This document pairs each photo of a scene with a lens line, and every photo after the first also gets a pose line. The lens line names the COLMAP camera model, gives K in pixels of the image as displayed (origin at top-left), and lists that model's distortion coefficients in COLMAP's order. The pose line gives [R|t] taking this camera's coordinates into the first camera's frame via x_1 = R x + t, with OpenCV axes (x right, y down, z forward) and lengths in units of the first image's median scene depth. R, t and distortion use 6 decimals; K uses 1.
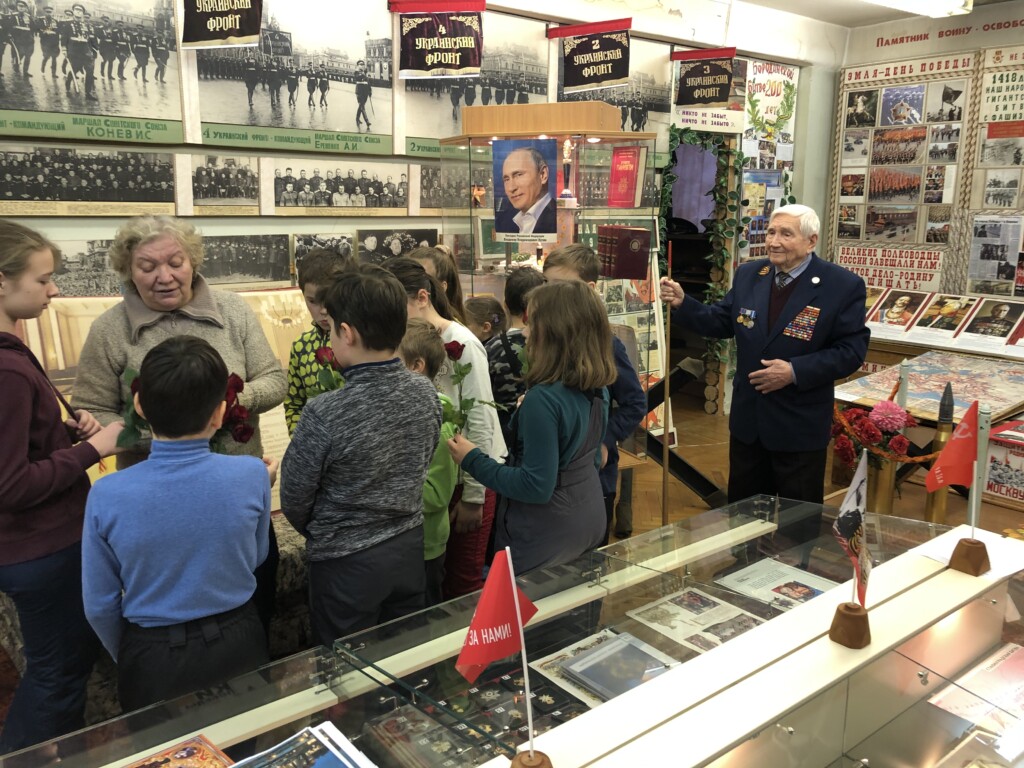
lens RADIAL K [[853.4, 0, 512.6], [0, 853.4, 384.9], [0, 0, 1]] dist [0.006719, -0.010352]
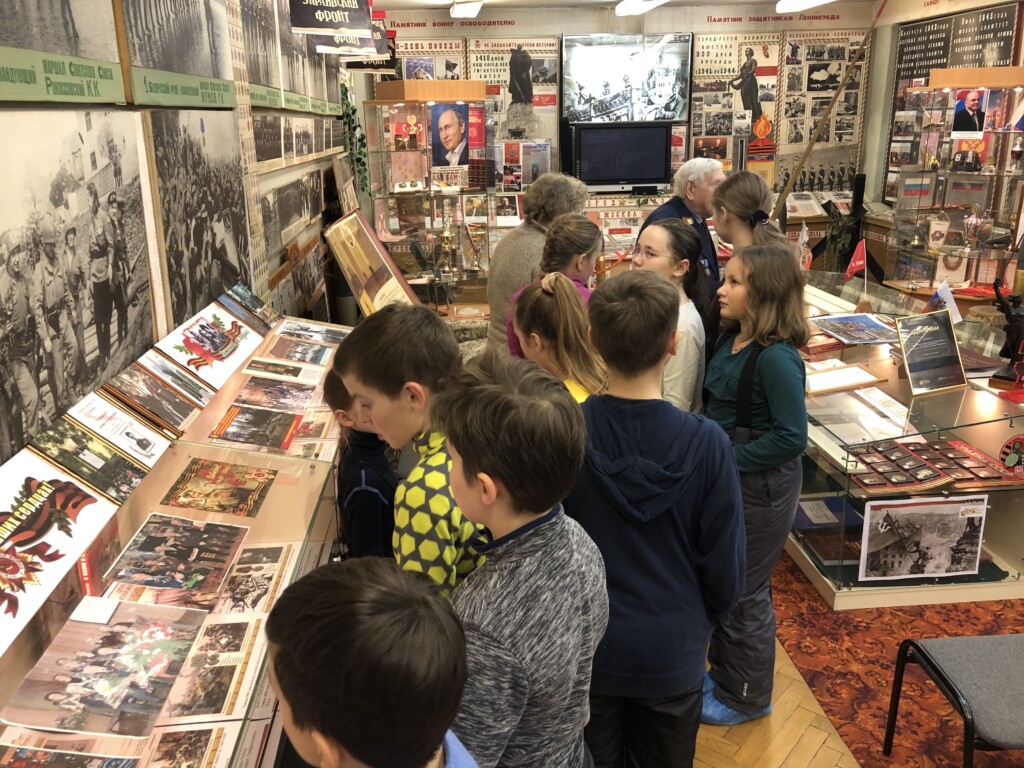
lens RADIAL K [[853.4, 0, 511.8], [0, 853.4, 381.5], [0, 0, 1]] dist [0.006719, -0.010352]
pose [[0.568674, -0.252489, 0.782853, -0.829665], [0.192304, 0.966159, 0.171917, -0.030923], [-0.799768, 0.052782, 0.597984, 0.009458]]
